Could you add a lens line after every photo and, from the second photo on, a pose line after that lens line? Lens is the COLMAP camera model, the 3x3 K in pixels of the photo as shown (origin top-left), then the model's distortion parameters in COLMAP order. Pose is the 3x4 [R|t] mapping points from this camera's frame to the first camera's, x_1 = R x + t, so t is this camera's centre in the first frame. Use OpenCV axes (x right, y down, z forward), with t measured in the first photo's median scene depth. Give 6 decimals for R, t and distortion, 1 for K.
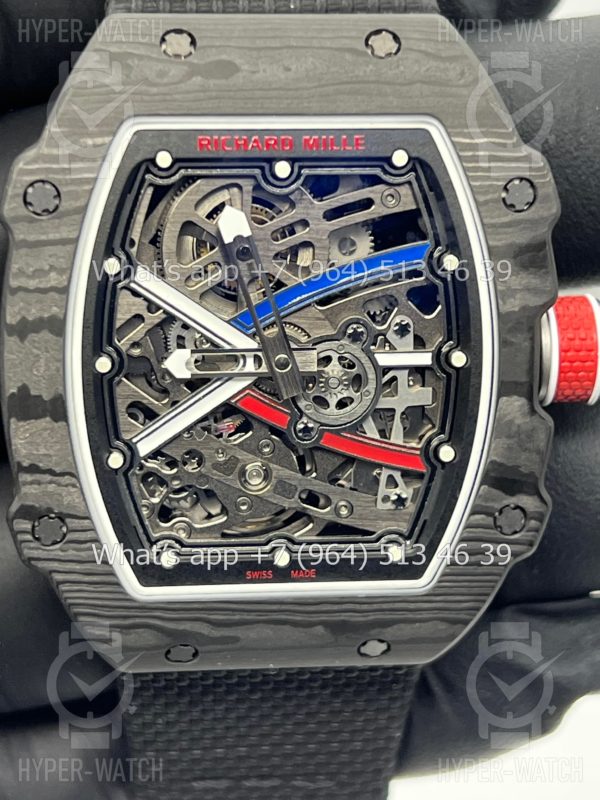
lens RADIAL K [[1886.5, 0, 283.4], [0, 1886.5, 383.2], [0, 0, 1]] dist [0.227594, 0.000000]
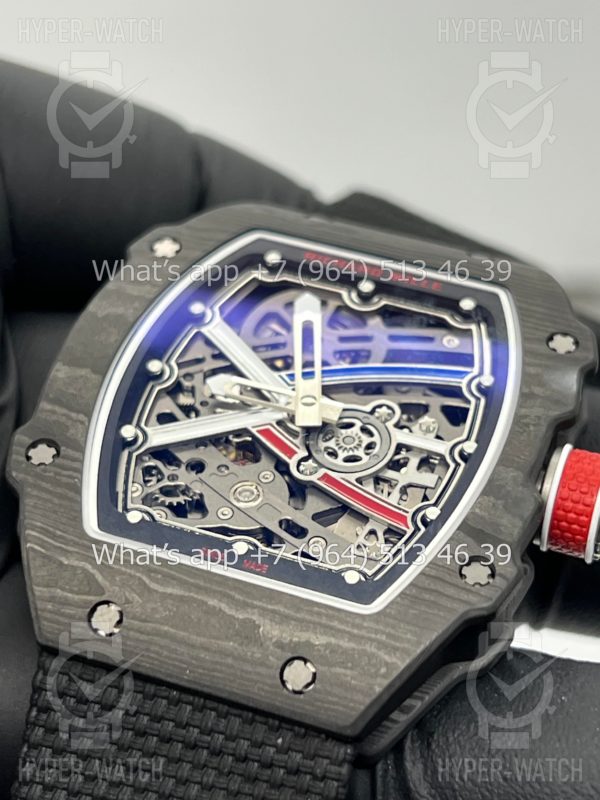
lens RADIAL K [[1886.5, 0, 298.3], [0, 1886.5, 397.6], [0, 0, 1]] dist [0.227594, 0.000000]
pose [[0.935962, 0.179094, -0.303151, 0.315177], [-0.350499, 0.555950, -0.753704, 0.789581], [0.033553, 0.811693, 0.583120, 0.372742]]
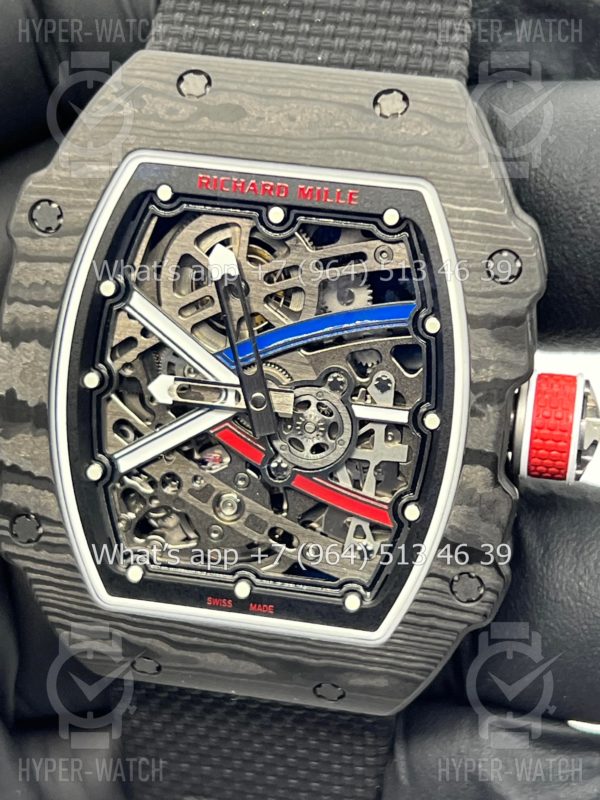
lens RADIAL K [[1886.5, 0, 288.6], [0, 1886.5, 391.7], [0, 0, 1]] dist [0.227594, 0.000000]
pose [[0.964685, 0.132888, -0.227428, 0.246830], [-0.133246, 0.990986, 0.013850, -0.032269], [0.227219, 0.016943, 0.973696, 0.002873]]
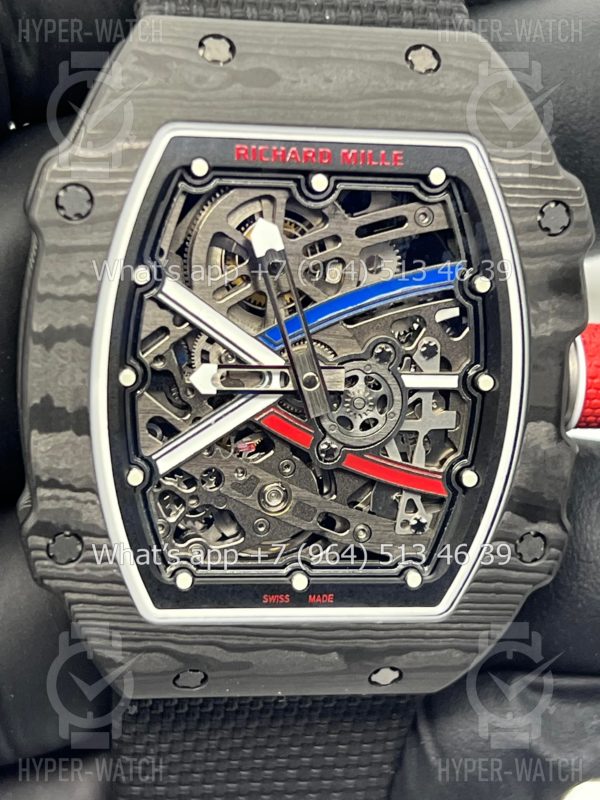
lens RADIAL K [[1886.5, 0, 299.0], [0, 1886.5, 399.7], [0, 0, 1]] dist [0.227594, 0.000000]
pose [[0.993913, 0.028245, 0.106486, -0.109337], [-0.026821, 0.999531, -0.014776, 0.013309], [-0.106853, 0.011830, 0.994204, 0.031017]]
